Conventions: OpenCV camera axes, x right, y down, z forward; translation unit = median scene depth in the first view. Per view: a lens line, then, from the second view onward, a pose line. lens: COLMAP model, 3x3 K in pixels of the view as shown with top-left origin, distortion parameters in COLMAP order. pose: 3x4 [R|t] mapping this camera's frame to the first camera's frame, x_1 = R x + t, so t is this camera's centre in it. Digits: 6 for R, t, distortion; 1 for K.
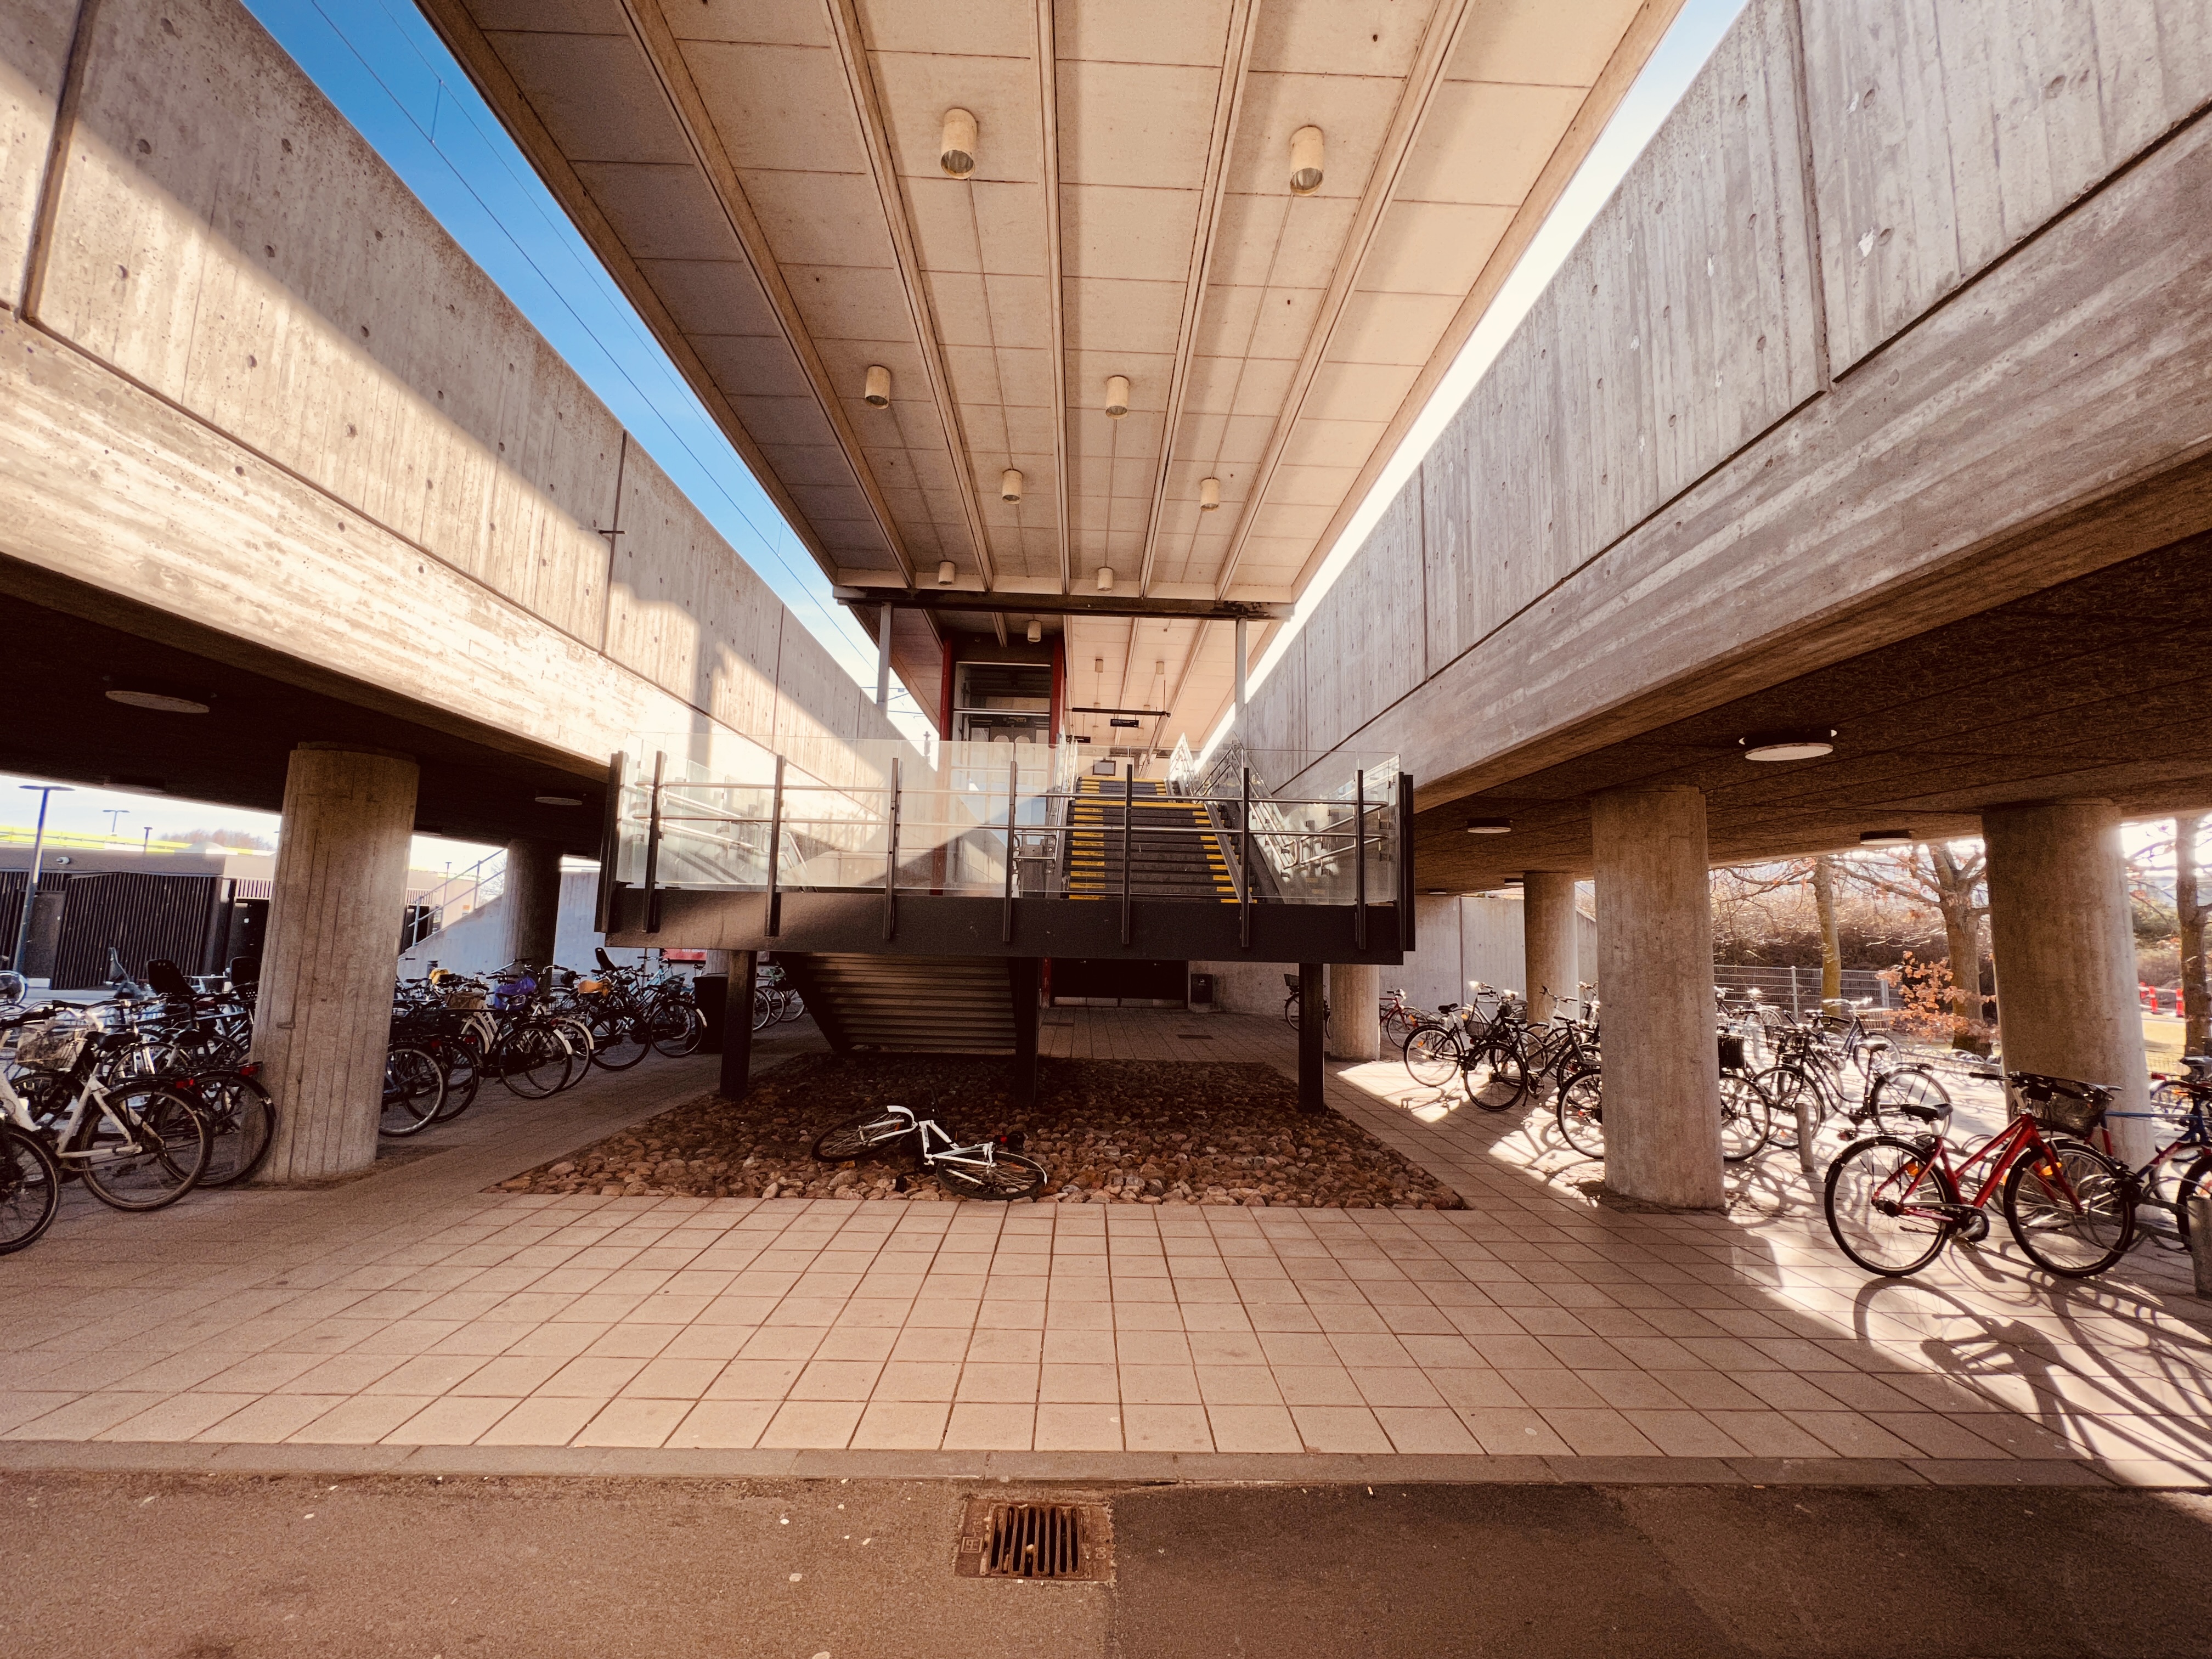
lens RADIAL K [[880.8, 0, 1106.0], [0, 880.8, 829.5], [0, 0, 1]] dist [-0.000182, -0.000100]
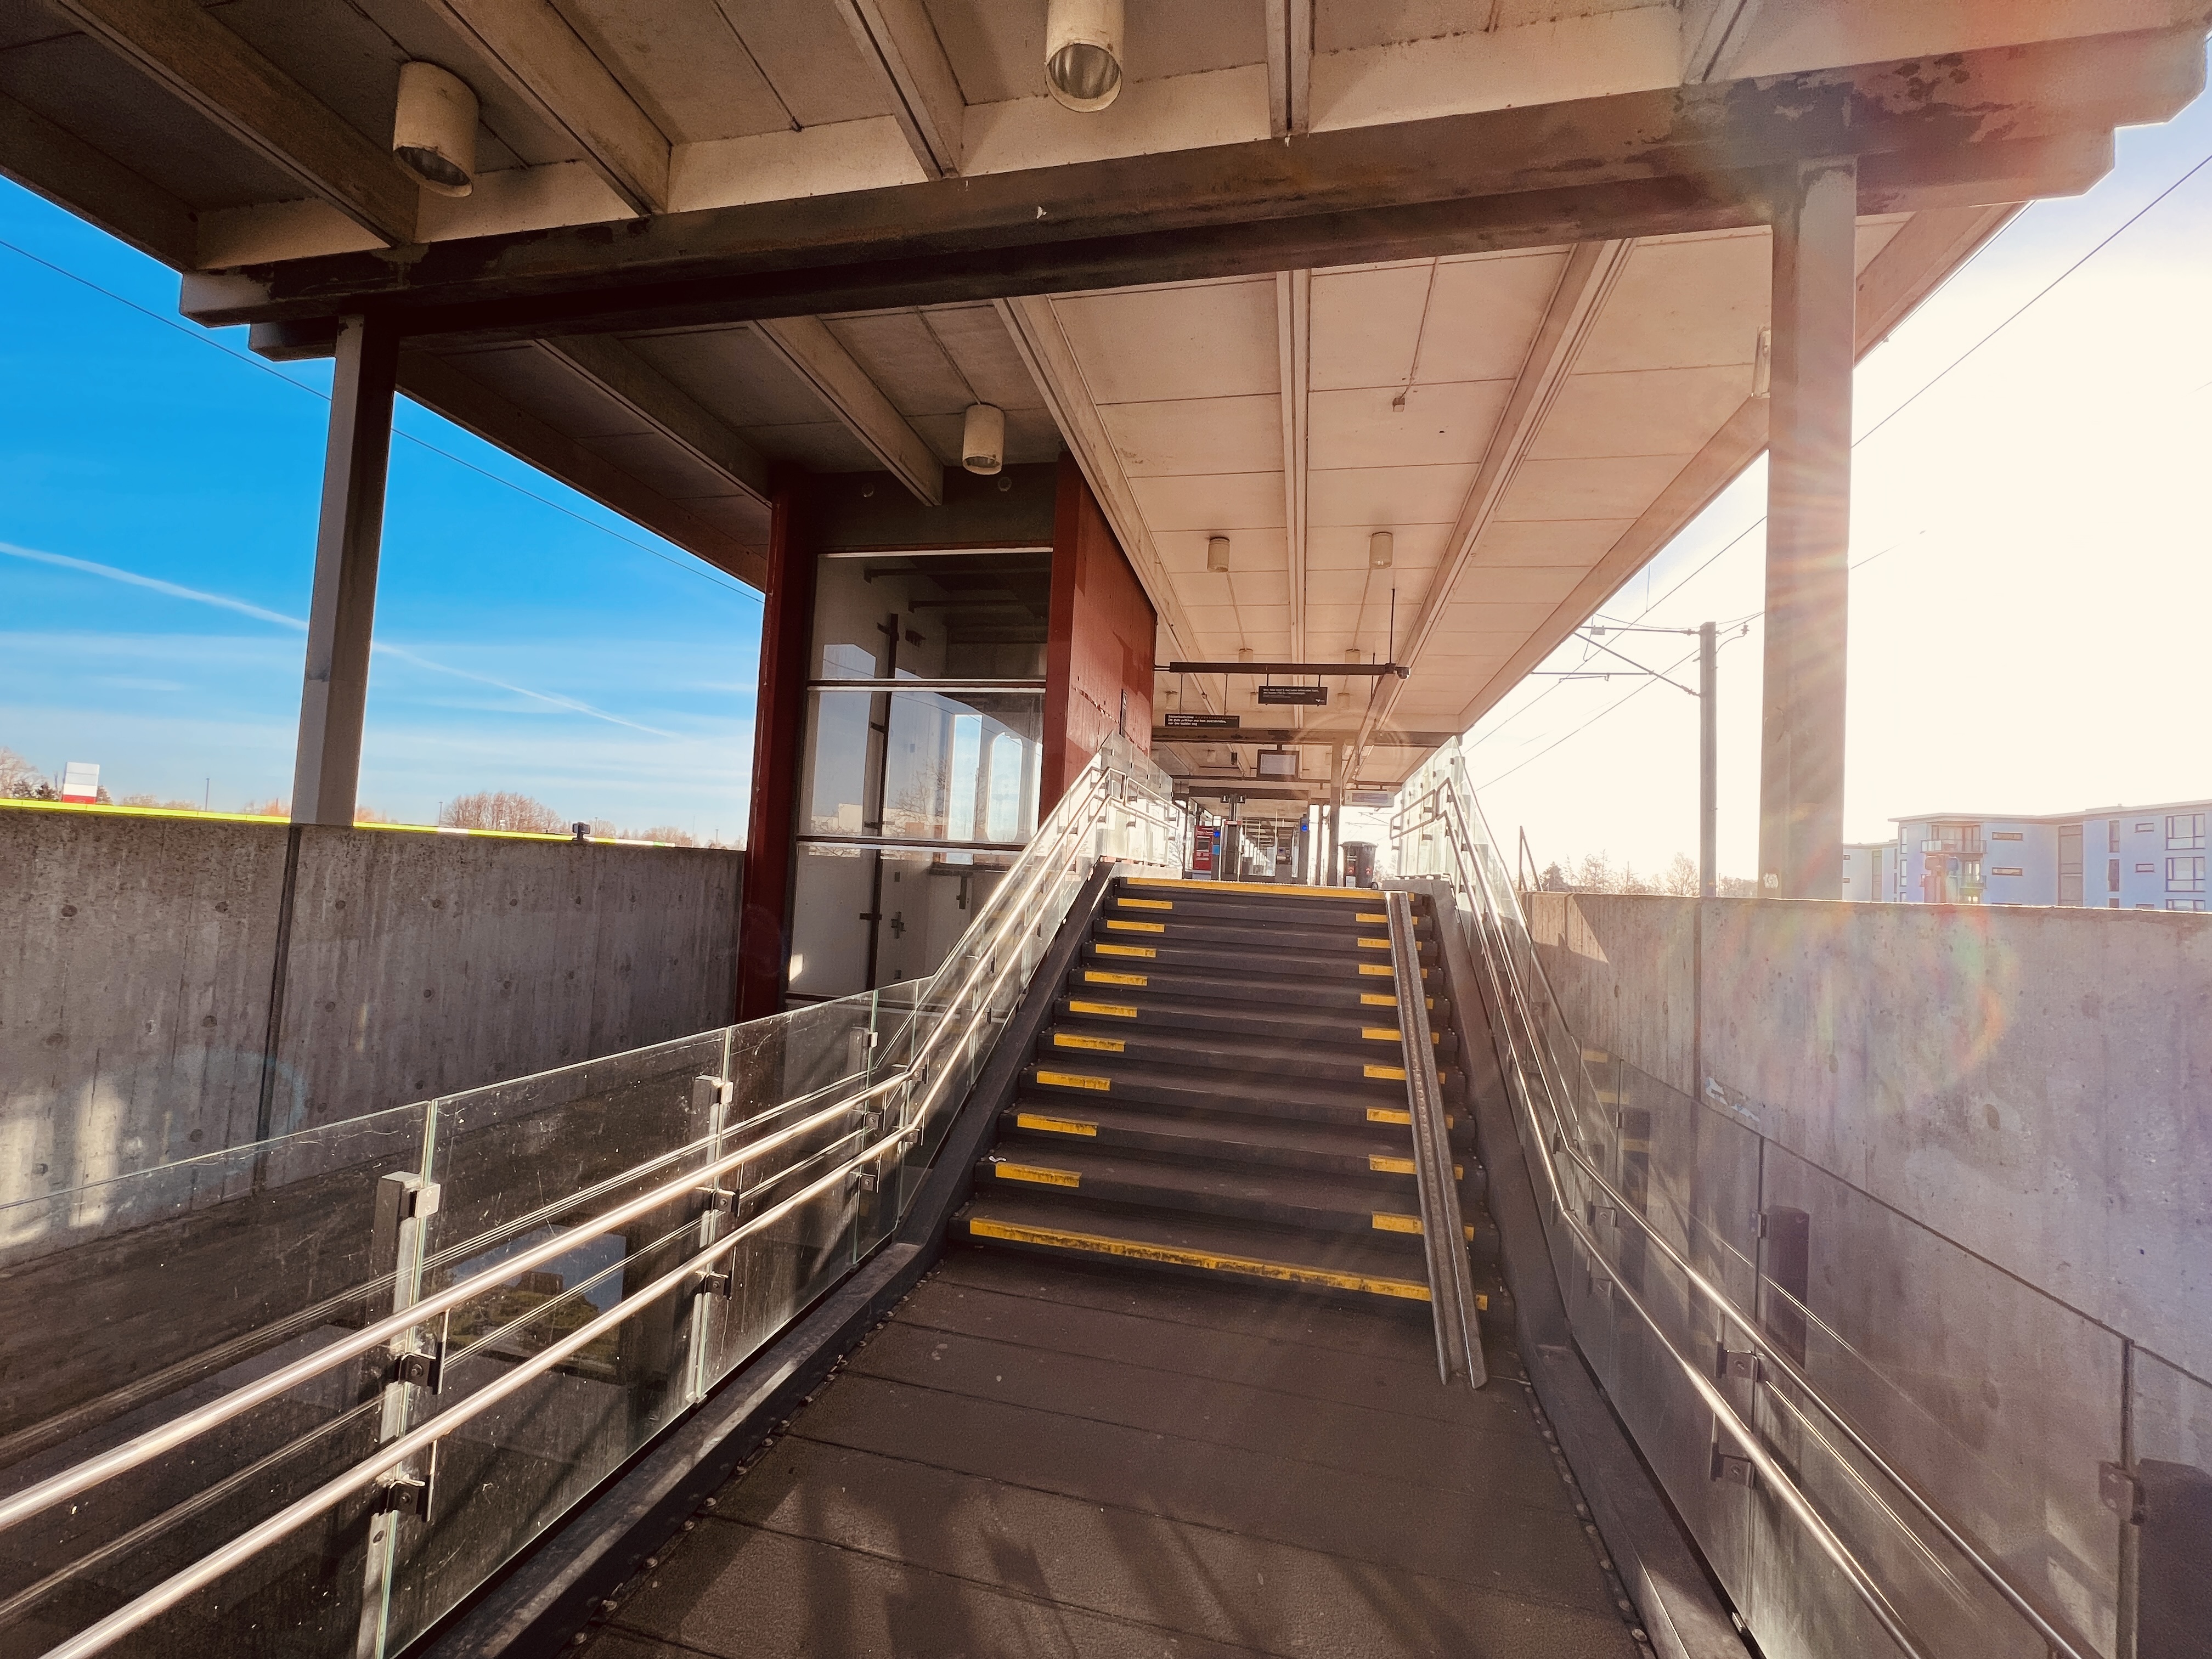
lens RADIAL K [[880.8, 0, 1106.0], [0, 880.8, 829.5], [0, 0, 1]] dist [-0.000182, -0.000100]
pose [[0.969558, 0.012964, -0.244517, 0.039325], [0.001201, 0.998334, 0.057693, -0.082631], [0.244857, -0.056231, 0.967927, 0.577103]]
